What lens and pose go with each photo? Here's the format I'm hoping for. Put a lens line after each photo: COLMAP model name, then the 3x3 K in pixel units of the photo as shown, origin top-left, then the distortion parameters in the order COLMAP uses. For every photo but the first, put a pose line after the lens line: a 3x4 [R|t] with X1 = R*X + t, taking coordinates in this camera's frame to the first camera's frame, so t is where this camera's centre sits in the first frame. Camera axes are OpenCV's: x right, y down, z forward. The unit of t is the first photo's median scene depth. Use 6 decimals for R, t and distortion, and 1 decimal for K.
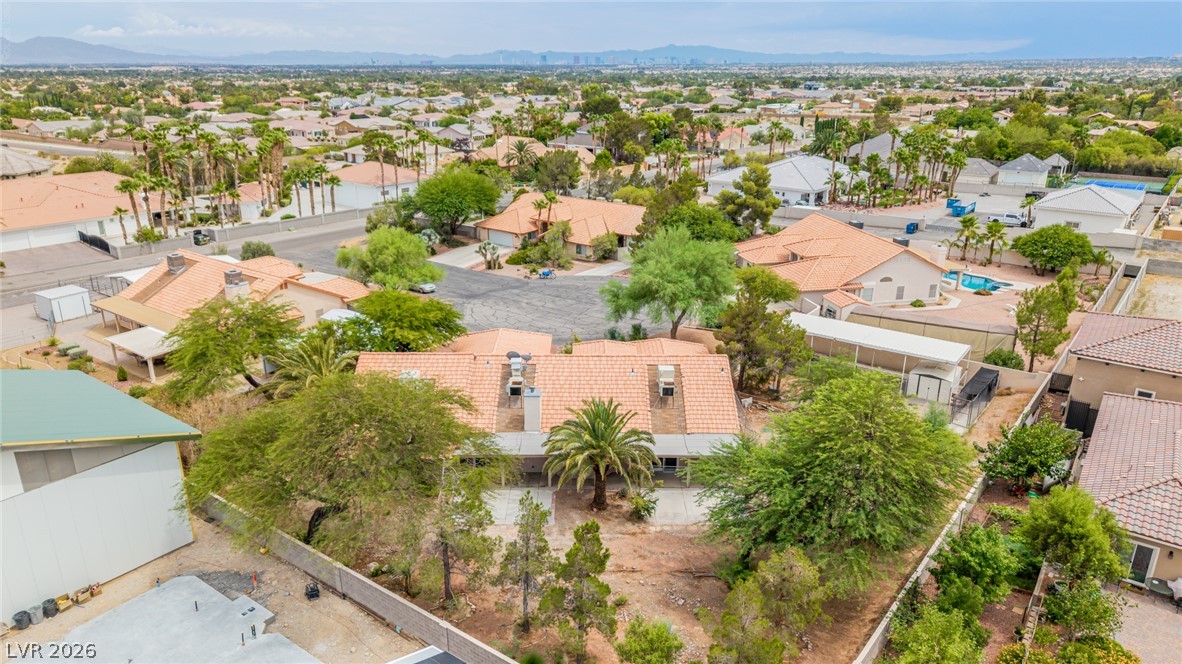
lens RADIAL K [[816.1, 0, 591.0], [0, 816.1, 332.0], [0, 0, 1]] dist [0.032232, -0.040585]
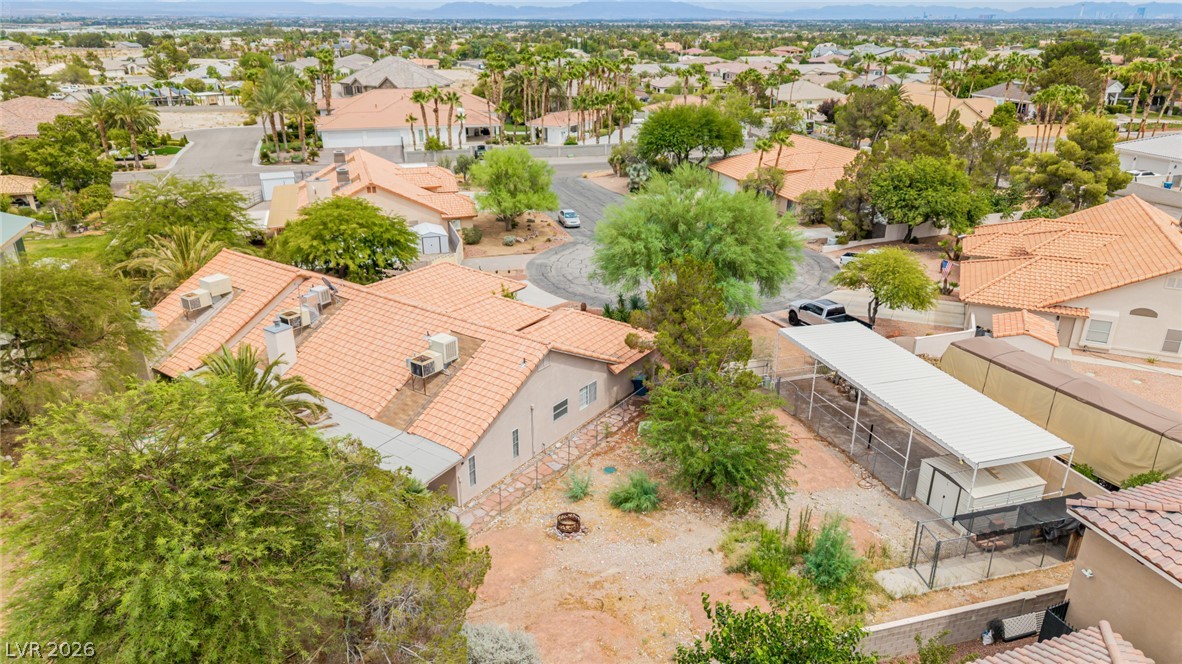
lens RADIAL K [[816.1, 0, 591.0], [0, 816.1, 332.0], [0, 0, 1]] dist [0.032232, -0.040585]
pose [[0.801484, 0.215359, -0.557893, 0.294169], [-0.190204, 0.976262, 0.103607, -0.028974], [0.566963, 0.023074, 0.823420, 0.244827]]
